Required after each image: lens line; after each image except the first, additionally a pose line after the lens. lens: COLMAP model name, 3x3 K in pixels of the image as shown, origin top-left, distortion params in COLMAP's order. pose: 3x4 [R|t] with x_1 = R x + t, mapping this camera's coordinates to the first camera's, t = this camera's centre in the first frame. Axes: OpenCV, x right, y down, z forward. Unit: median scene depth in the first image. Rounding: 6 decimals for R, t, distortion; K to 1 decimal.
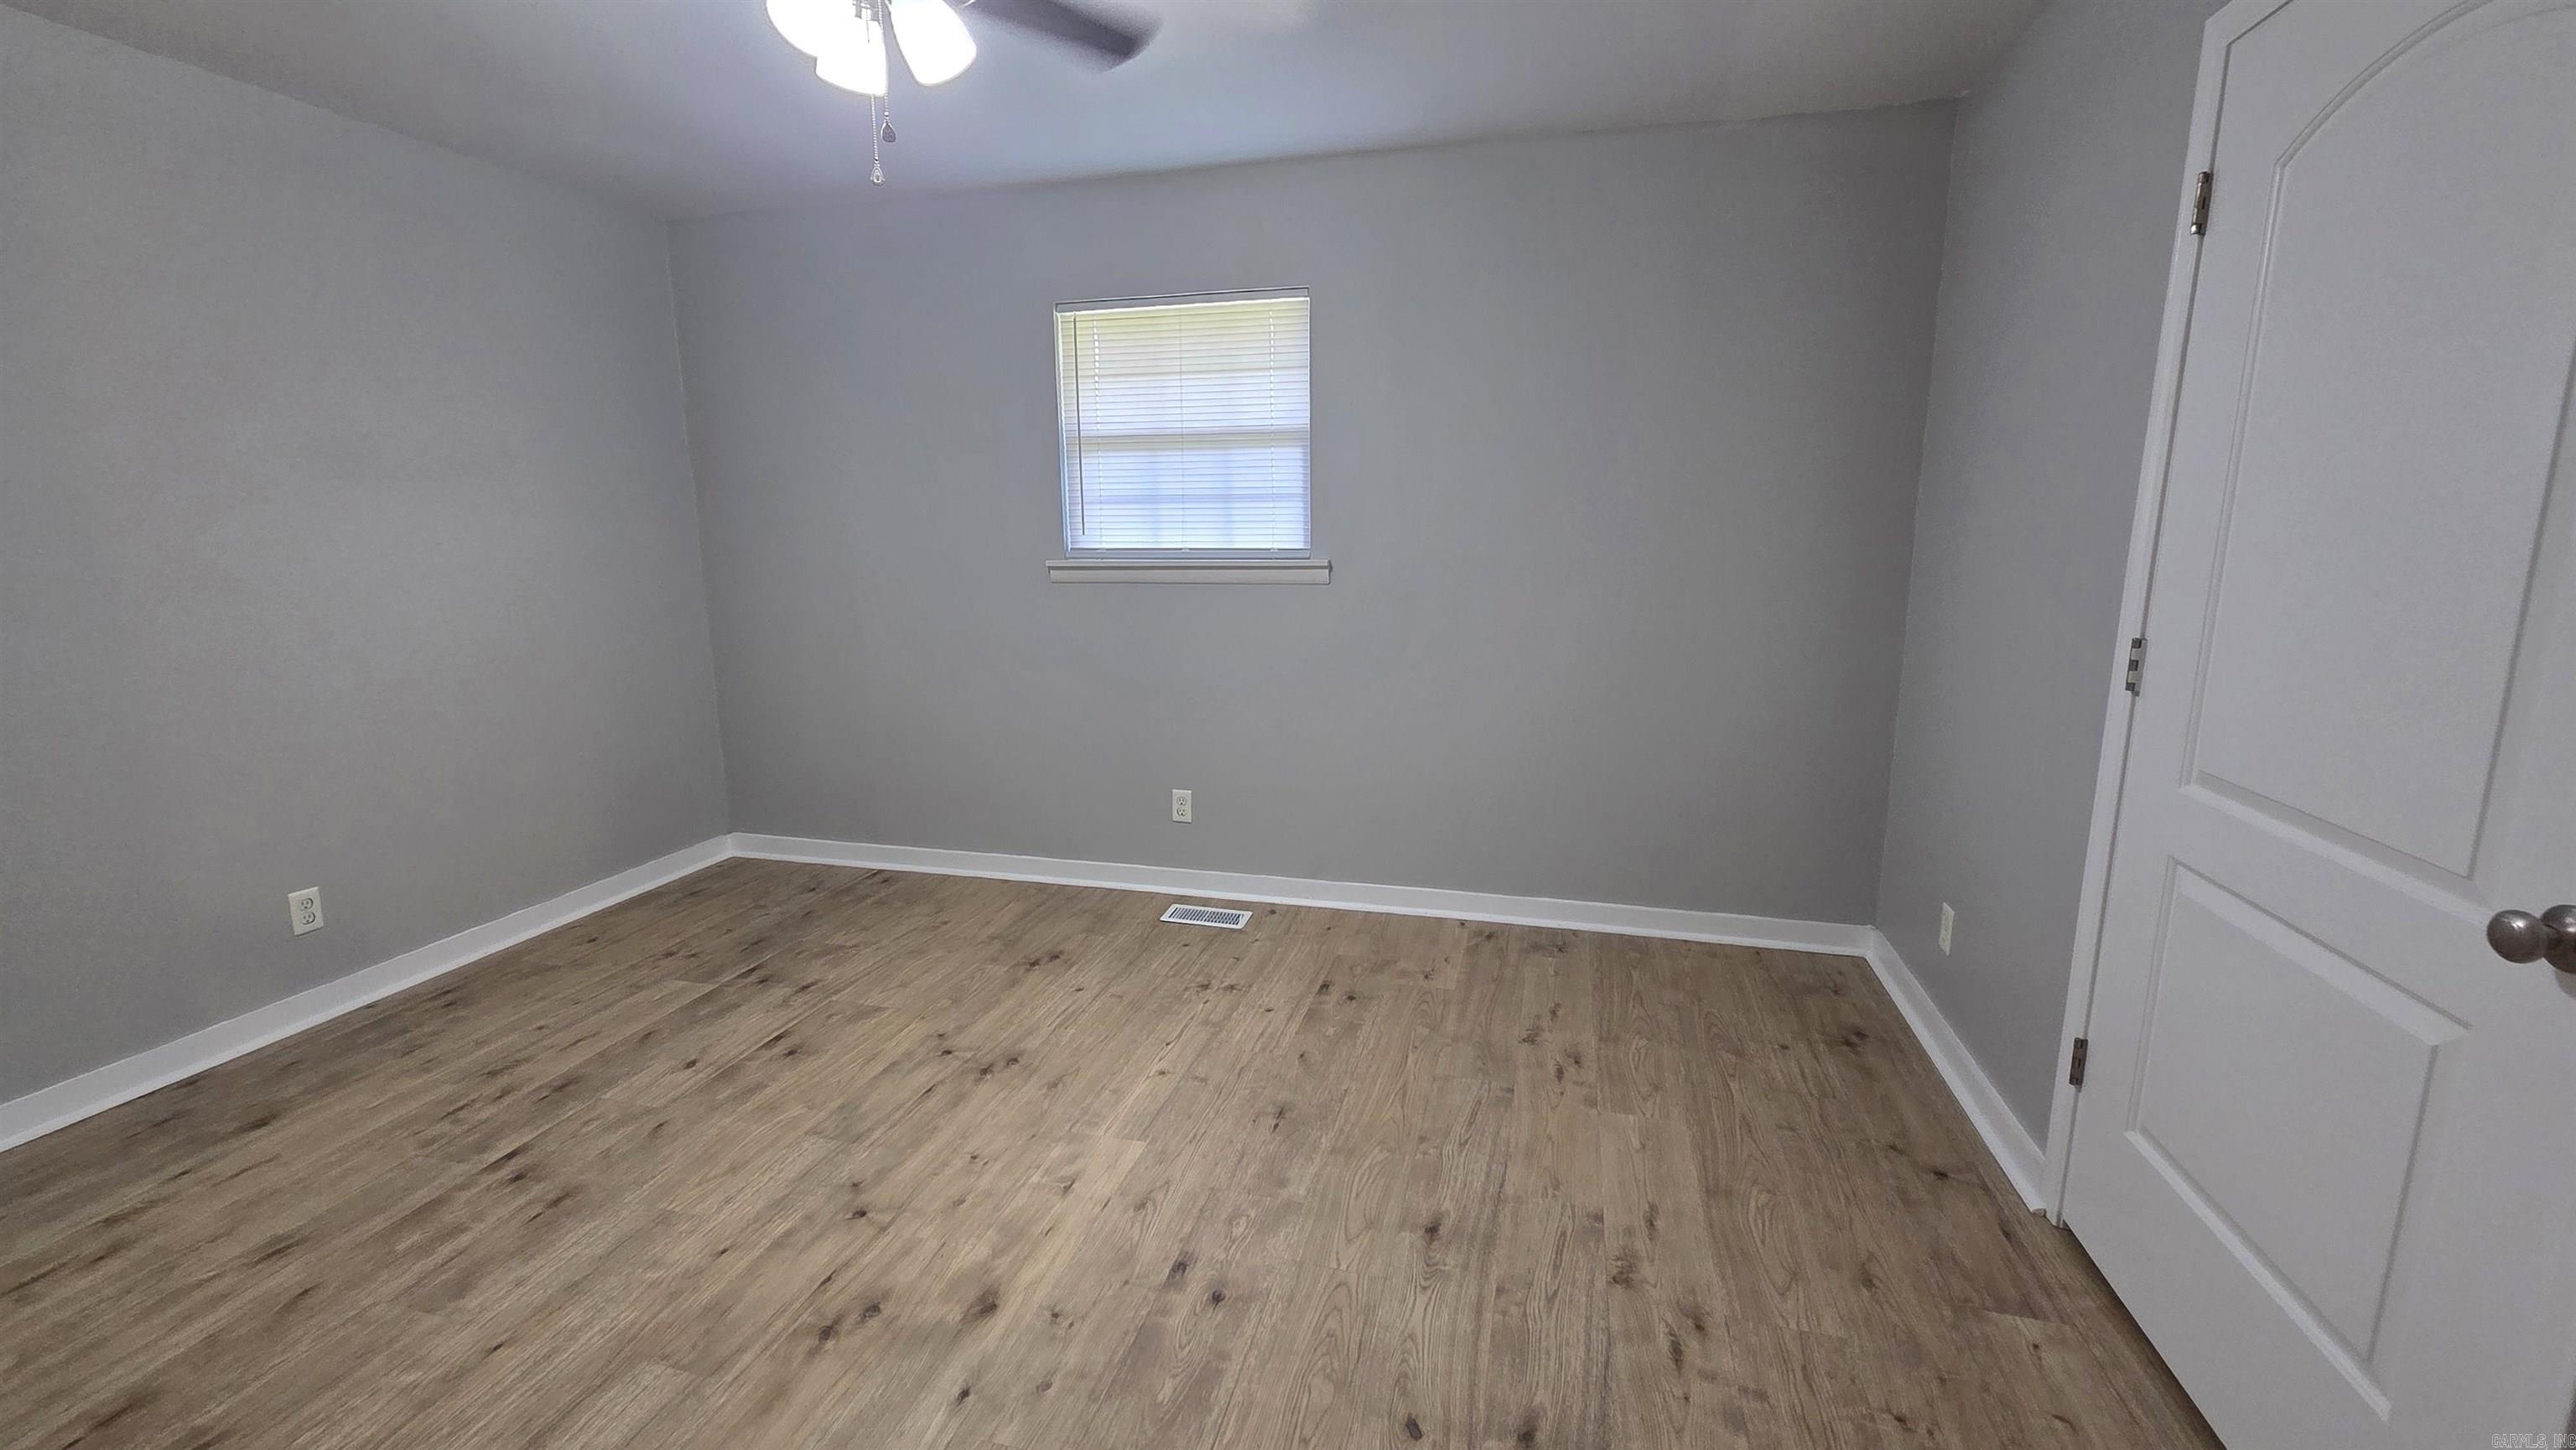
lens RADIAL K [[1055.1, 0, 1288.5], [0, 1055.1, 722.4], [0, 0, 1]] dist [0.002413, -0.000834]
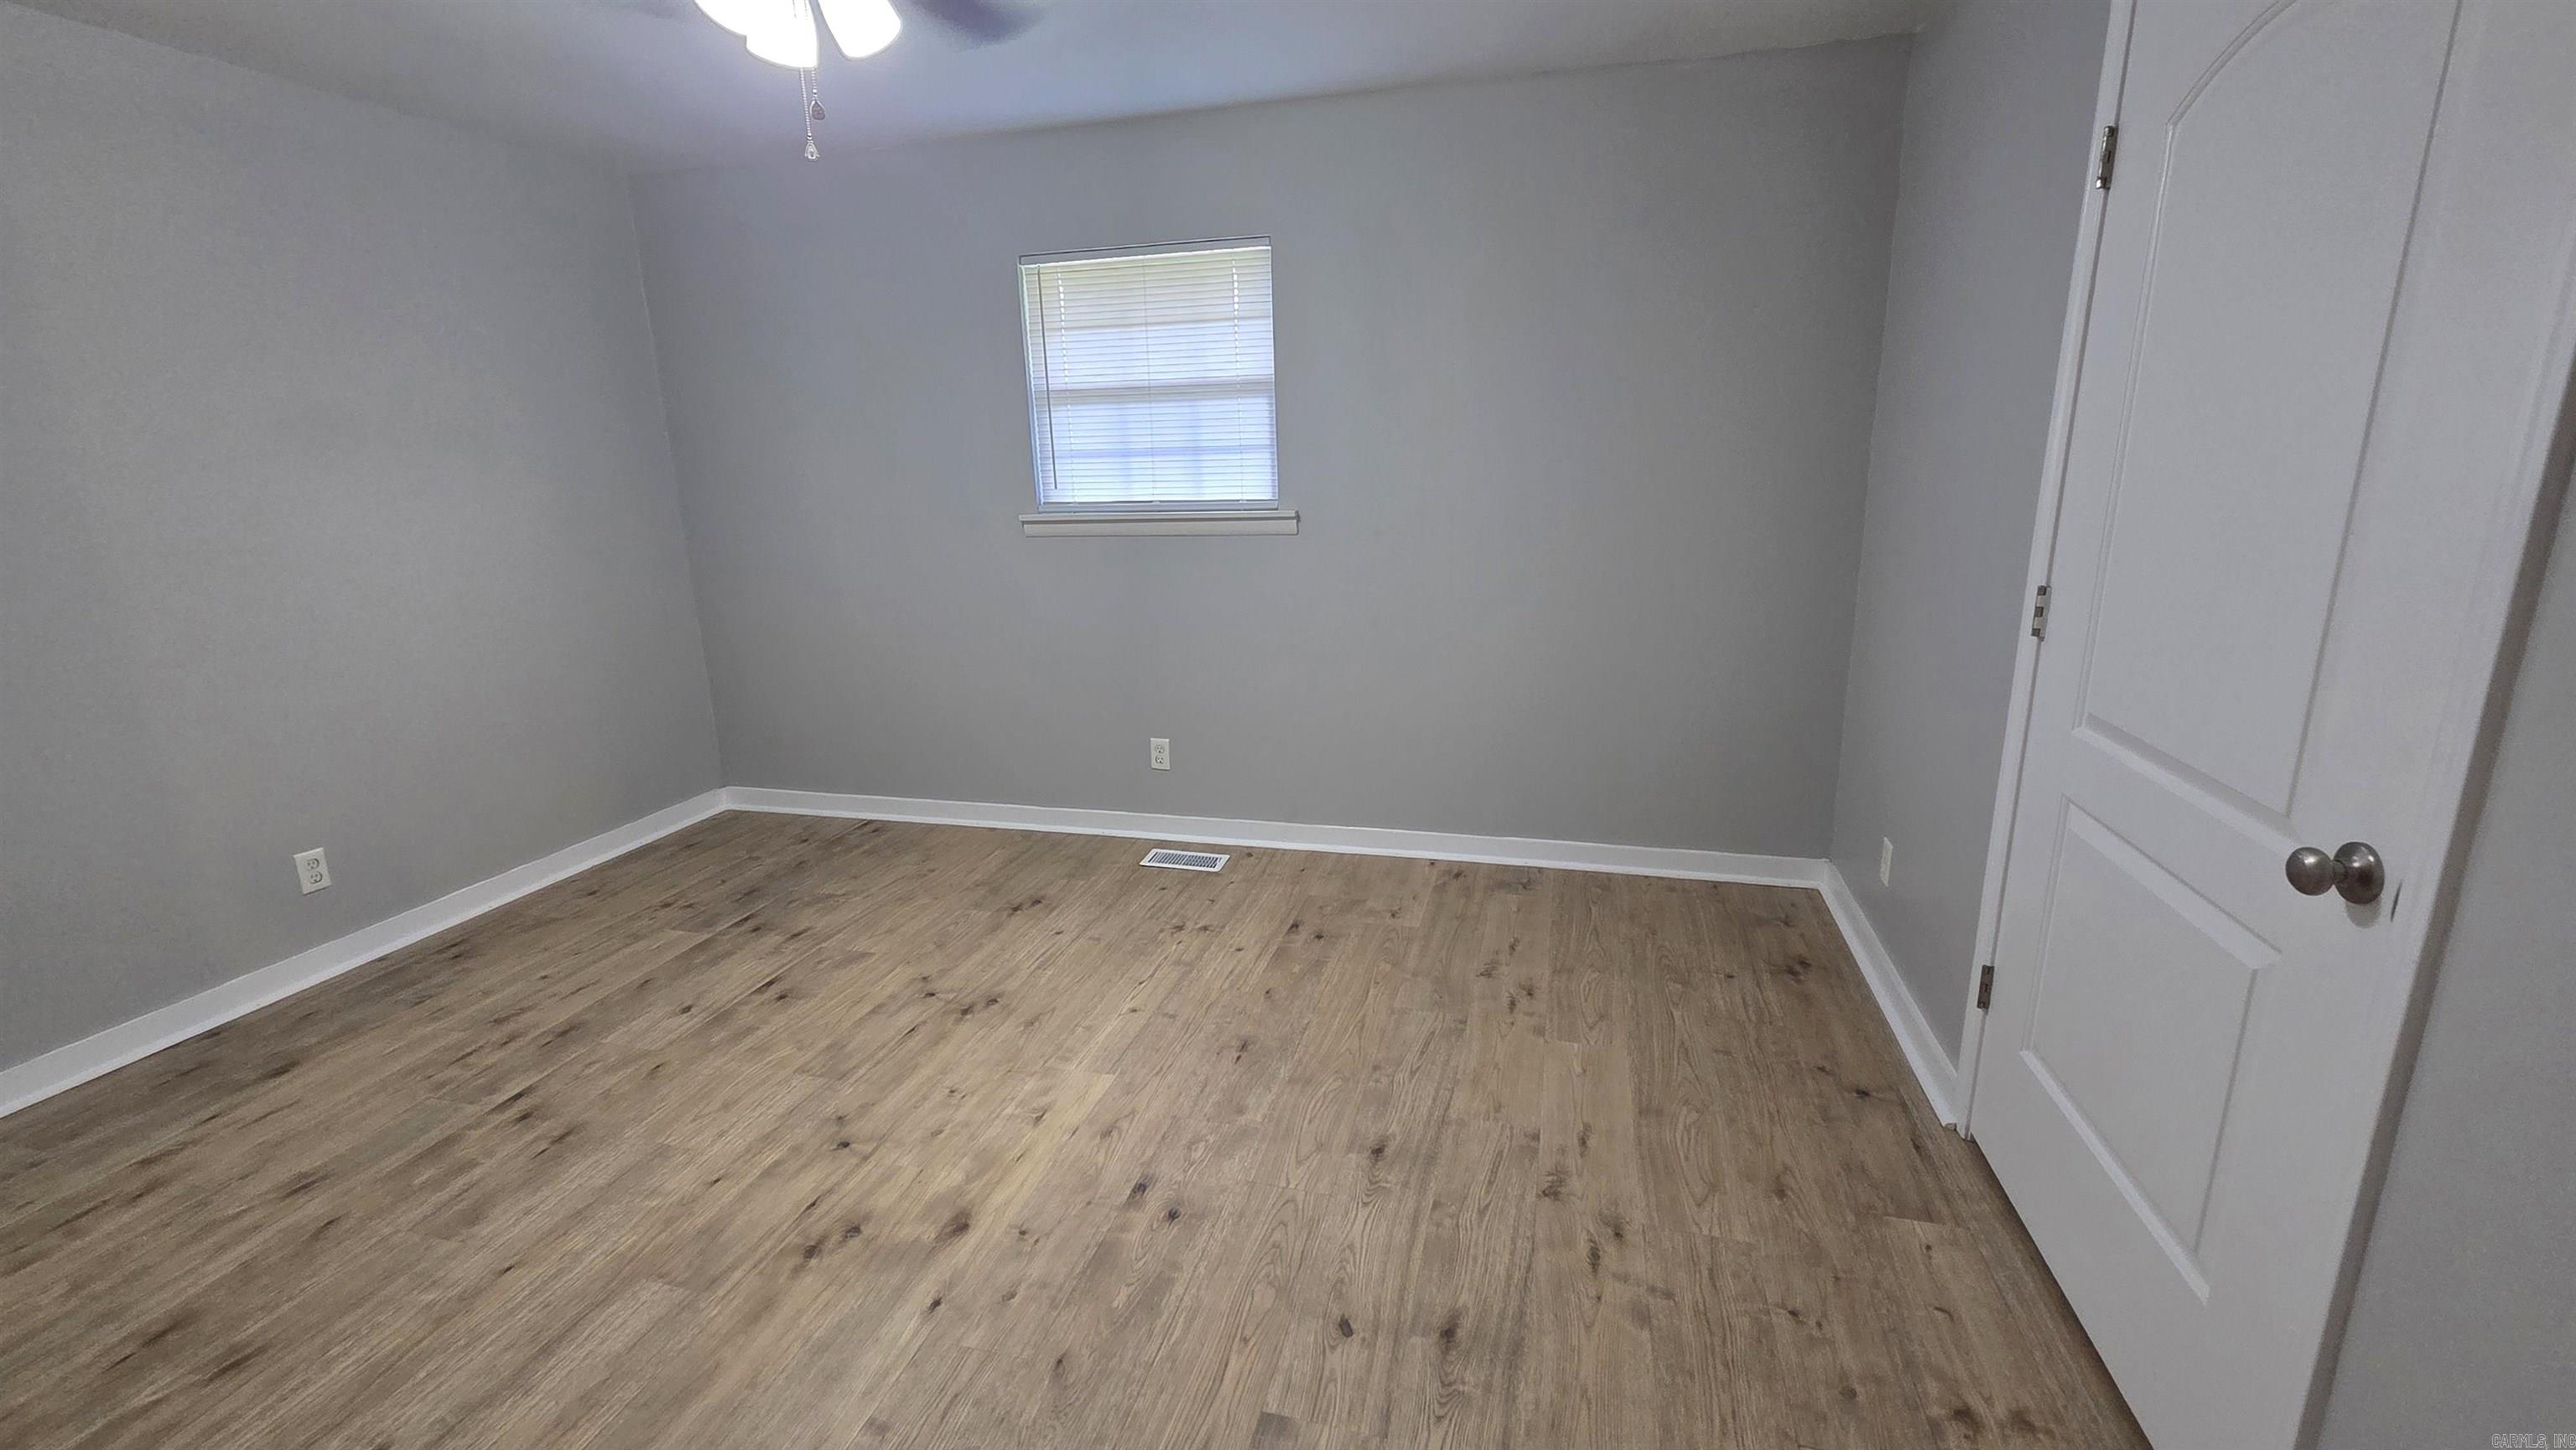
lens RADIAL K [[1055.1, 0, 1294.4], [0, 1055.1, 723.2], [0, 0, 1]] dist [0.002413, -0.000834]
pose [[0.999858, -0.016540, -0.003257, 0.044416], [0.016702, 0.998153, 0.058406, -0.011497], [0.002284, -0.058452, 0.998288, -0.030558]]
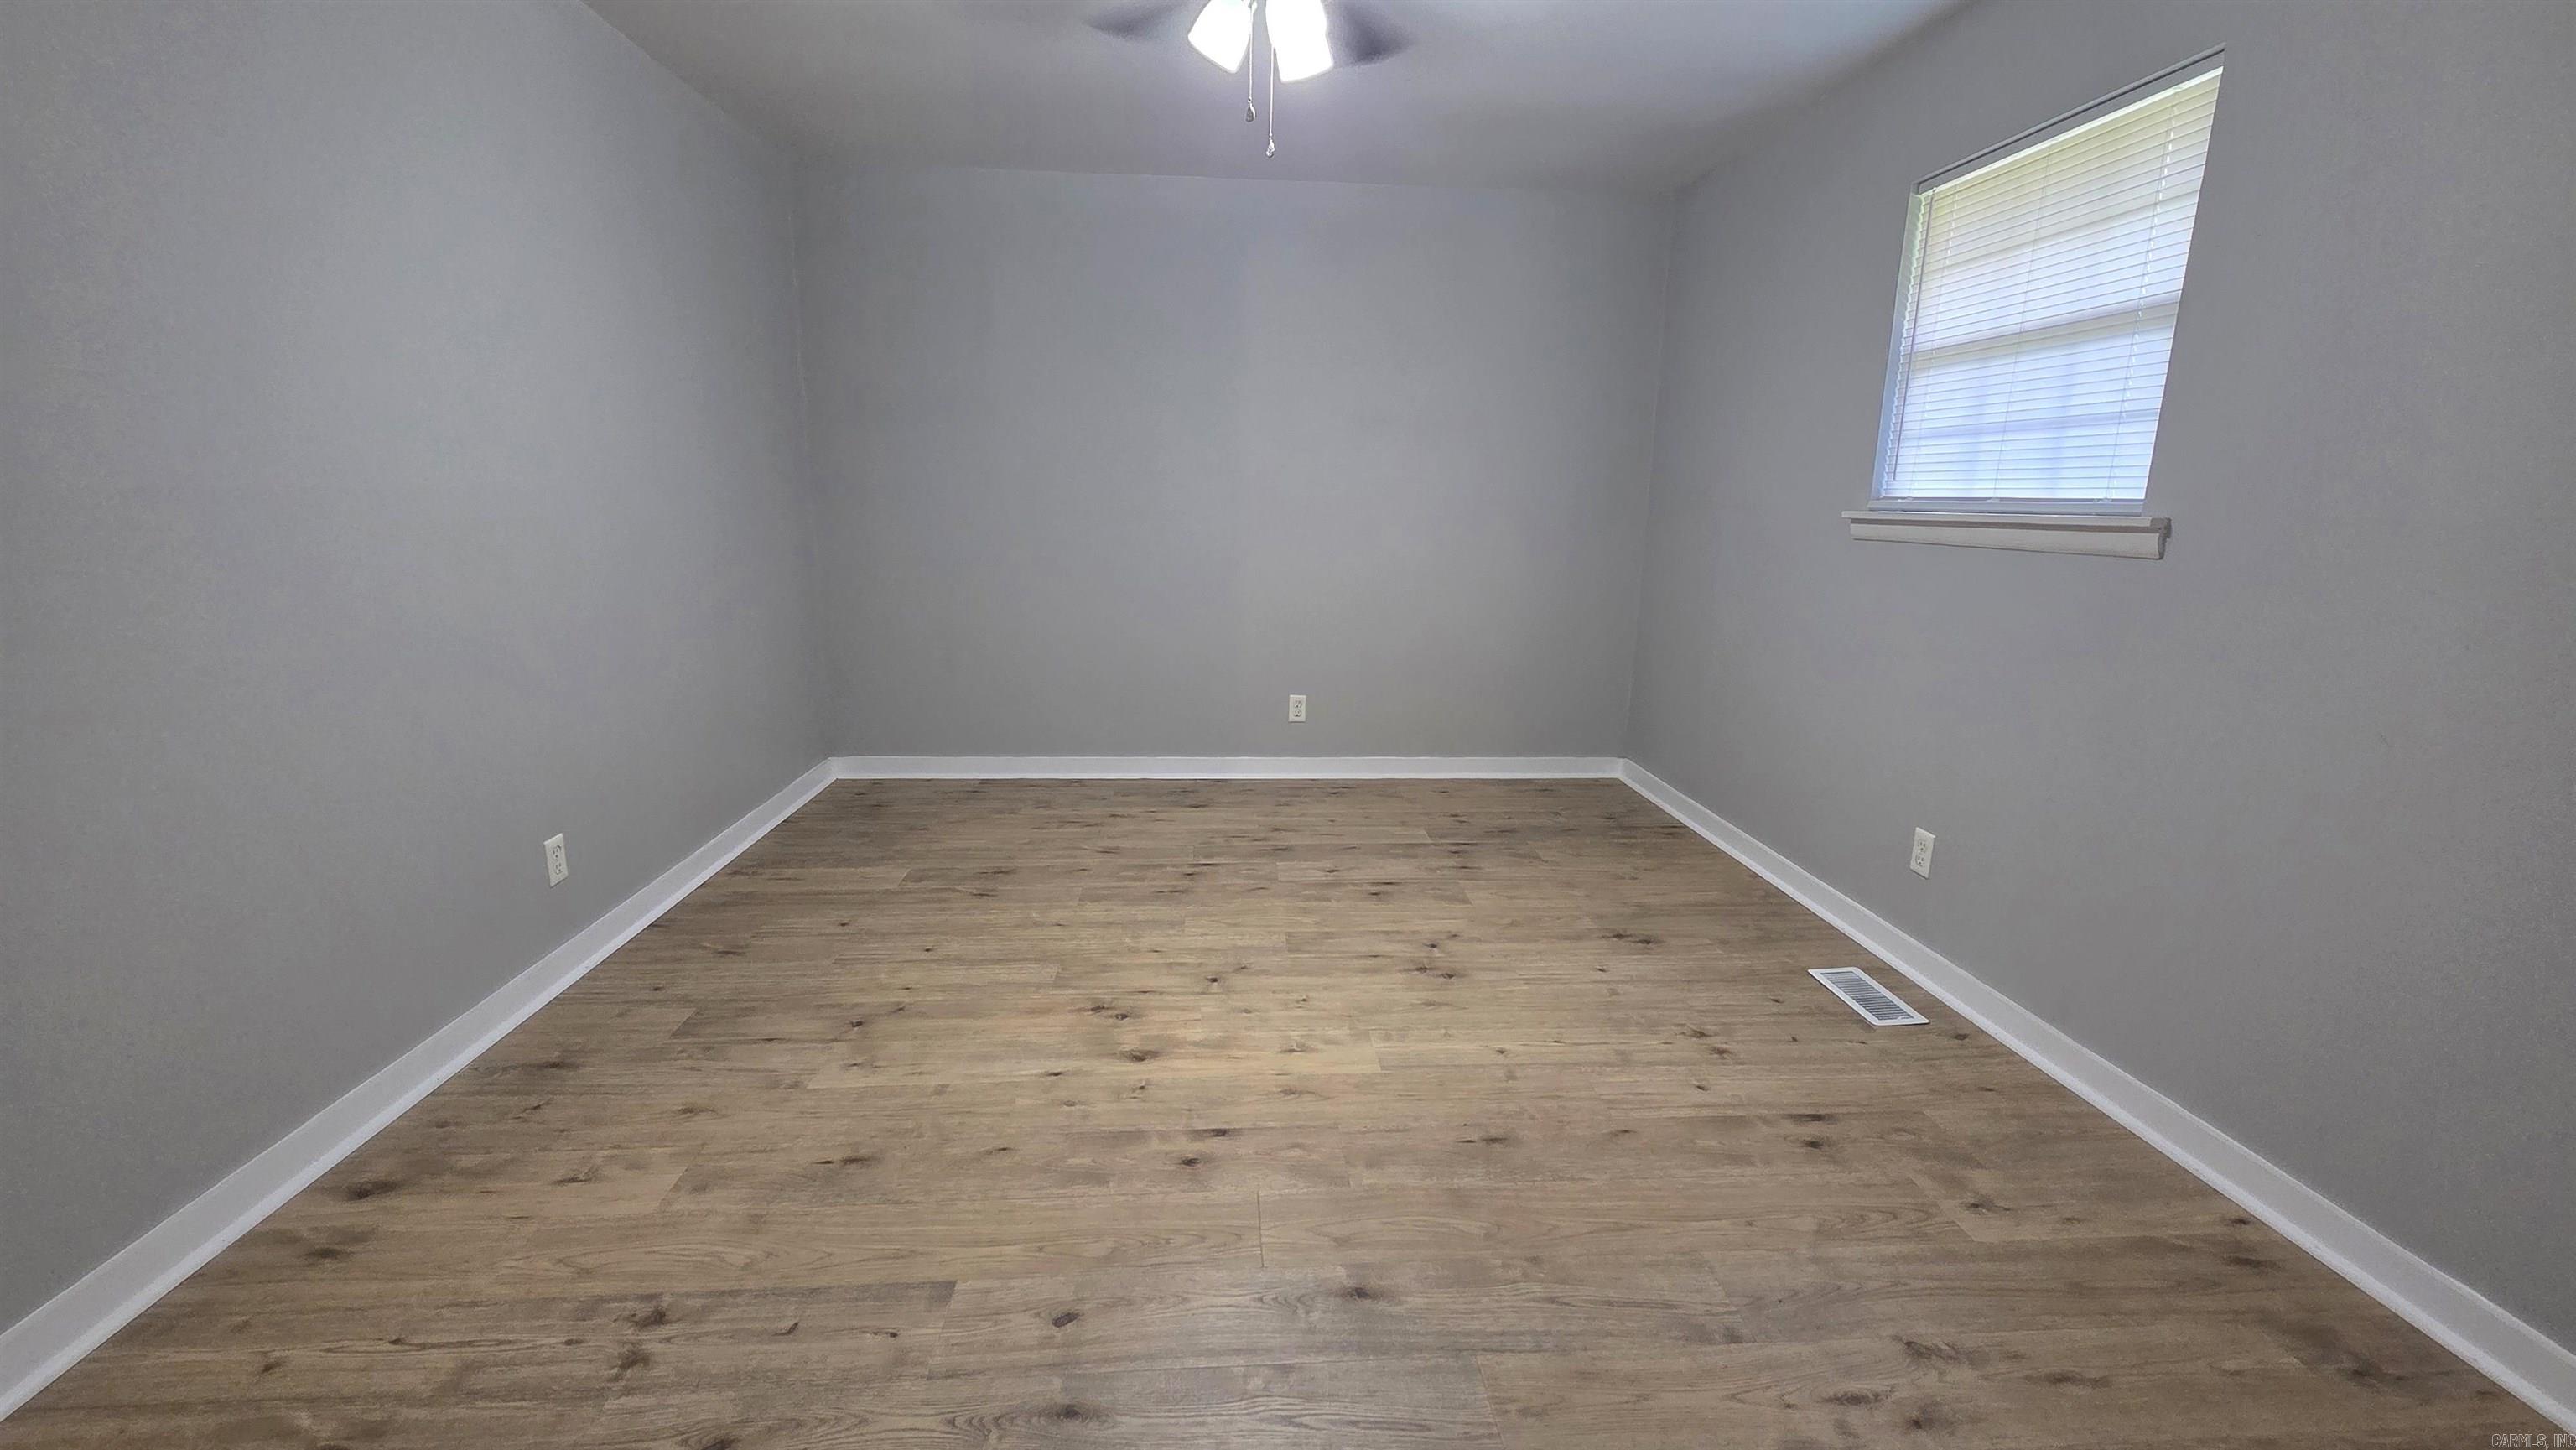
lens RADIAL K [[1055.1, 0, 1295.3], [0, 1055.1, 732.6], [0, 0, 1]] dist [0.002413, -0.000834]
pose [[0.320707, 0.219067, -0.921497, 0.555678], [-0.200116, 0.966596, 0.160143, -0.042757], [0.925797, 0.133047, 0.353833, 0.432037]]
